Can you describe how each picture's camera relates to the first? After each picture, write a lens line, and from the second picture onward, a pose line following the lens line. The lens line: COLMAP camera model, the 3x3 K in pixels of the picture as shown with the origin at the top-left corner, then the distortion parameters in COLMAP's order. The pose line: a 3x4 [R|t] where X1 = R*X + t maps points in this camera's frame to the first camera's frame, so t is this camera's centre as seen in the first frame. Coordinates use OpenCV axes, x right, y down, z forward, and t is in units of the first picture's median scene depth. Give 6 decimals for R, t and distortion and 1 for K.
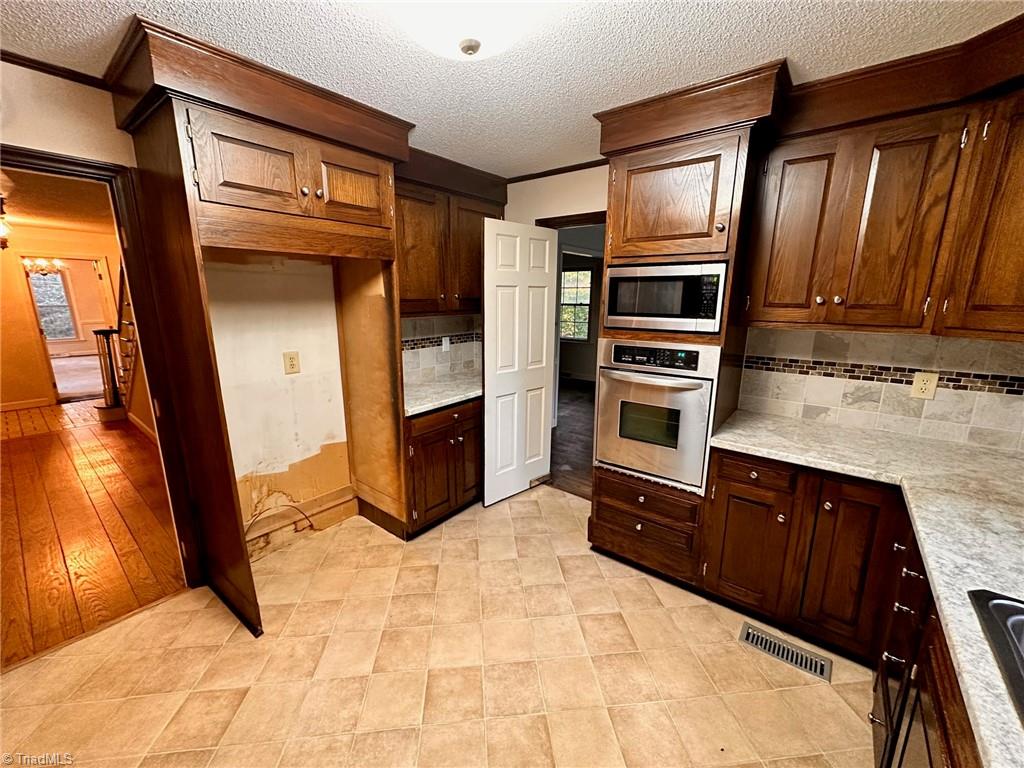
lens RADIAL K [[409.5, 0, 512.8], [0, 409.5, 384.8], [0, 0, 1]] dist [-0.002021, 0.000370]
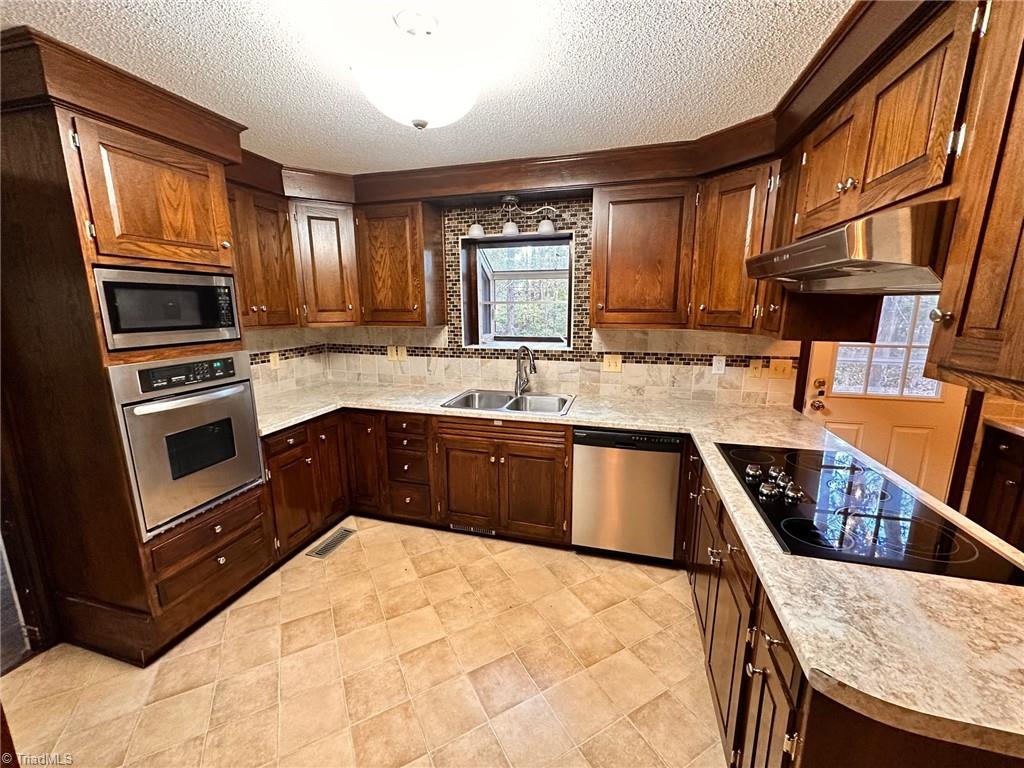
lens RADIAL K [[409.5, 0, 511.9], [0, 409.5, 383.4], [0, 0, 1]] dist [-0.002021, 0.000370]
pose [[-0.388079, -0.175835, 0.904697, -0.769796], [0.201819, 0.941593, 0.269578, -0.151028], [-0.899258, 0.287202, -0.329925, 0.679713]]
